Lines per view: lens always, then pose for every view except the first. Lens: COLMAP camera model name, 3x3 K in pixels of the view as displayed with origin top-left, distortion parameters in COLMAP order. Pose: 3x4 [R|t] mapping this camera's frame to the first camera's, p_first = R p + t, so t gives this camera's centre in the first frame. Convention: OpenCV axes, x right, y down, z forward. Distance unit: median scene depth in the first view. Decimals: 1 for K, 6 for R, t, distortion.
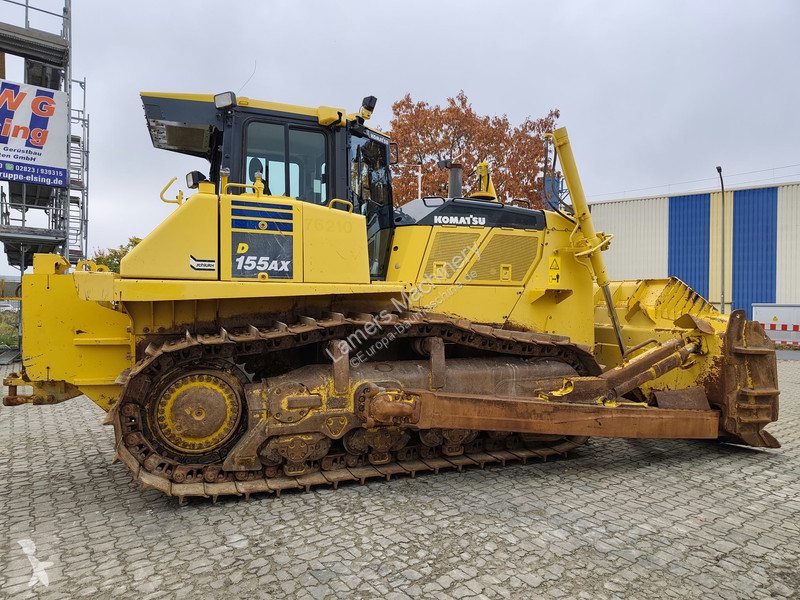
lens RADIAL K [[534.2, 0, 408.1], [0, 534.2, 306.6], [0, 0, 1]] dist [0.017835, -0.004657]
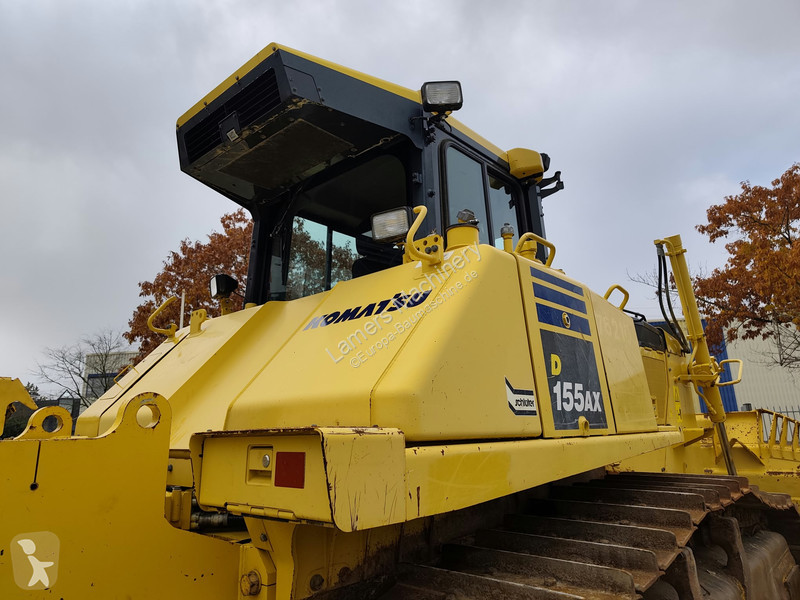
lens RADIAL K [[542.8, 0, 407.7], [0, 542.8, 295.1], [0, 0, 1]] dist [0.002148, -0.002278]
pose [[0.899314, 0.069591, 0.431732, -0.620850], [0.047246, 0.966016, -0.254126, -0.051627], [-0.434745, 0.248937, 0.865464, 0.610927]]
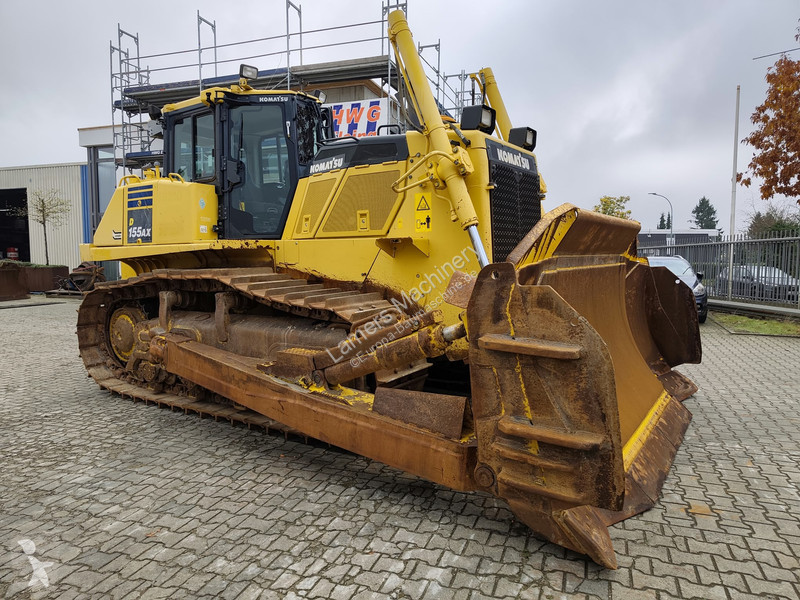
lens RADIAL K [[534.2, 0, 408.1], [0, 534.2, 306.6], [0, 0, 1]] dist [0.017835, -0.004657]
pose [[0.554425, 0.059096, -0.830133, 1.225291], [0.006351, 0.997146, 0.075227, 0.009902], [0.832209, -0.046980, 0.552468, 0.796409]]
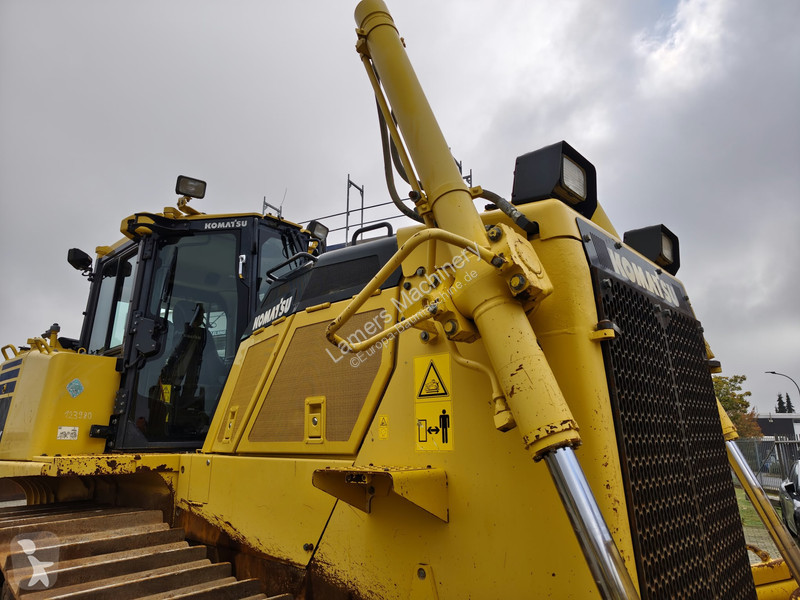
lens RADIAL K [[545.3, 0, 400.0], [0, 545.3, 300.0], [0, 0, 1]] dist [0.032170, -0.000603]
pose [[0.410799, -0.242688, -0.878833, 0.764121], [-0.002529, 0.963615, -0.267282, -0.055687], [0.911722, 0.112022, 0.395238, 1.193695]]
